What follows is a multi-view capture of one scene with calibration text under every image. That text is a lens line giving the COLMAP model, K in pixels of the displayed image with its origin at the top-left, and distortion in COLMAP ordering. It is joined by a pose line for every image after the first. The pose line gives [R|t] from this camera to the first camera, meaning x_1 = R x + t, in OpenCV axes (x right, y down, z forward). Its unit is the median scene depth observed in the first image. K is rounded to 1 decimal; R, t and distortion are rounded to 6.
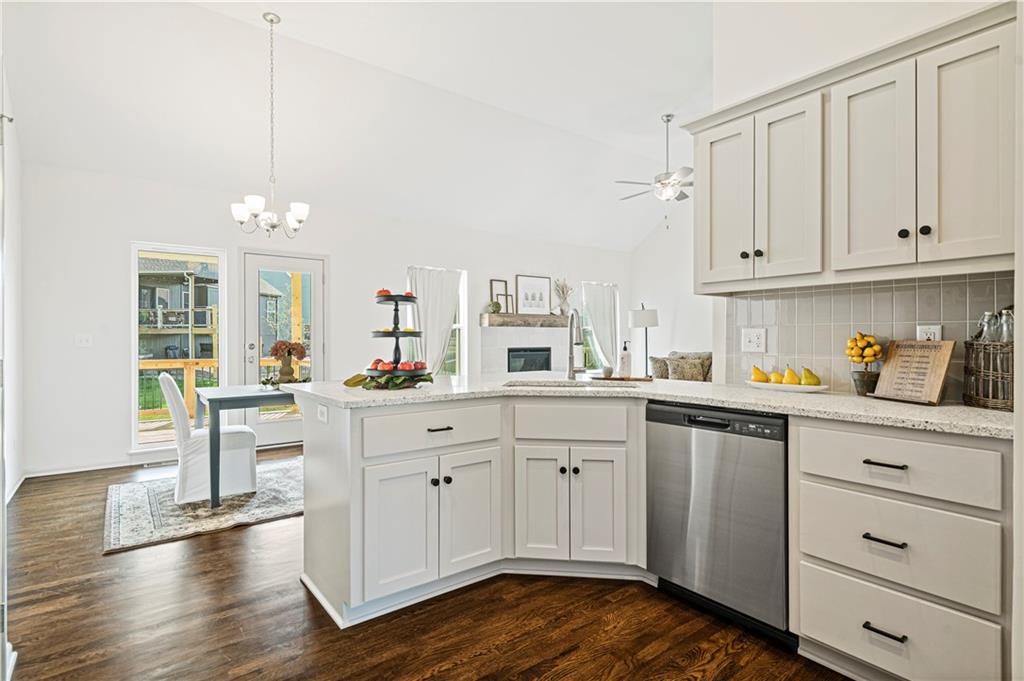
lens RADIAL K [[505.5, 0, 512.0], [0, 505.5, 340.5], [0, 0, 1]] dist [-0.000094, 0.000374]
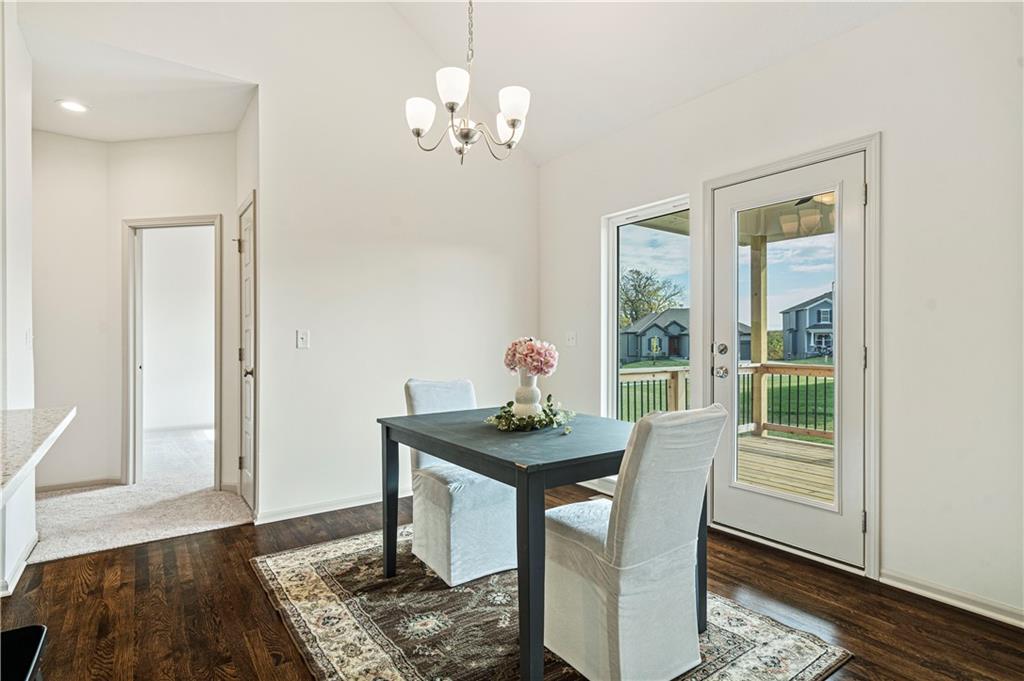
lens RADIAL K [[505.5, 0, 512.0], [0, 505.5, 340.5], [0, 0, 1]] dist [-0.000094, 0.000374]
pose [[-0.015453, 0.003070, -0.999876, 0.113153], [-0.003452, 0.999989, 0.003124, 0.000975], [0.999875, 0.003500, -0.015442, 1.218925]]
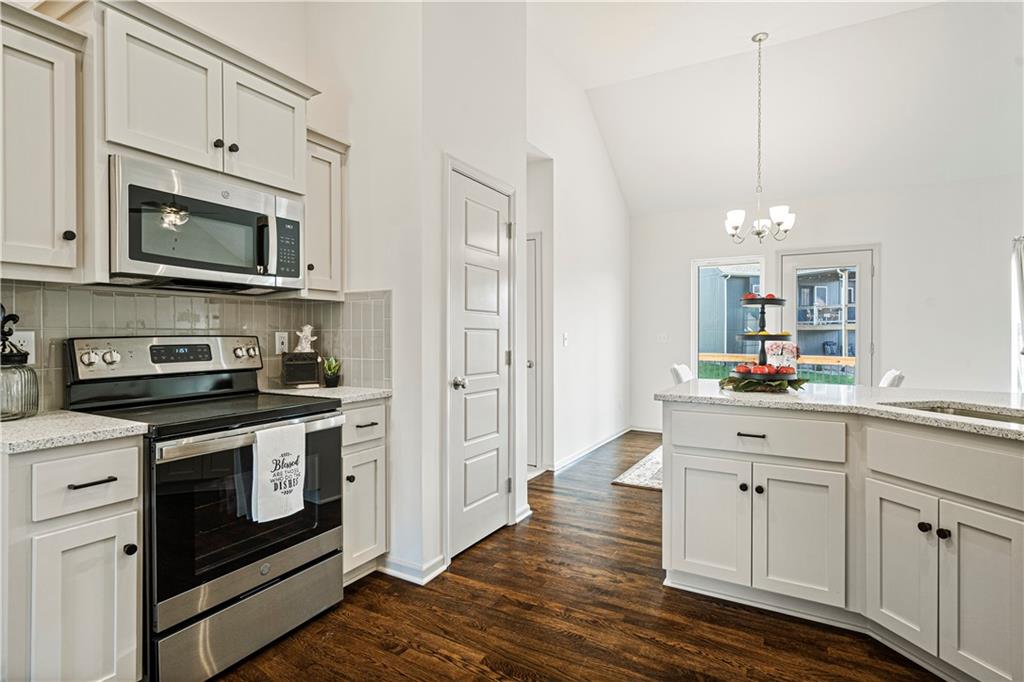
lens RADIAL K [[505.5, 0, 512.0], [0, 505.5, 341.0], [0, 0, 1]] dist [-0.000094, 0.000374]
pose [[0.395229, 0.013103, -0.918489, 0.353696], [-0.004452, 0.999914, 0.012348, -0.011024], [0.918572, -0.000791, 0.395253, 0.114530]]
